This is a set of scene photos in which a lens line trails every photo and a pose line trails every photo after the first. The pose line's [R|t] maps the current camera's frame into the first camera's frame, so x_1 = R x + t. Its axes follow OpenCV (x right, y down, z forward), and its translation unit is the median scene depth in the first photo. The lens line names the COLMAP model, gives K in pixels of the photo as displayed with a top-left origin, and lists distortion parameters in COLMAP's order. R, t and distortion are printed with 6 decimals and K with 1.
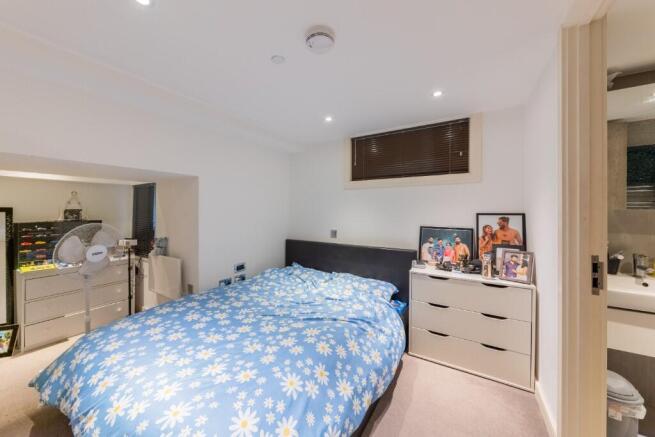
lens RADIAL K [[241.3, 0, 325.6], [0, 241.3, 213.4], [0, 0, 1]] dist [-0.005930, -0.000254]
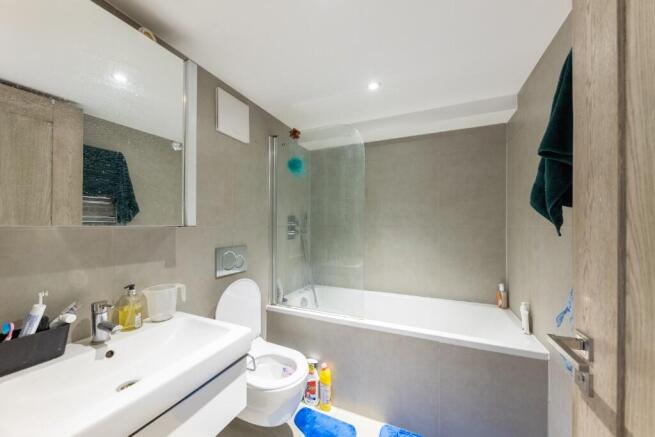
lens RADIAL K [[241.3, 0, 324.7], [0, 241.3, 224.7], [0, 0, 1]] dist [-0.005930, -0.000254]
pose [[-0.120355, 0.011809, 0.992661, 0.487845], [0.000965, 0.999930, -0.011779, -0.007432], [-0.992730, -0.000459, -0.120358, 0.386600]]
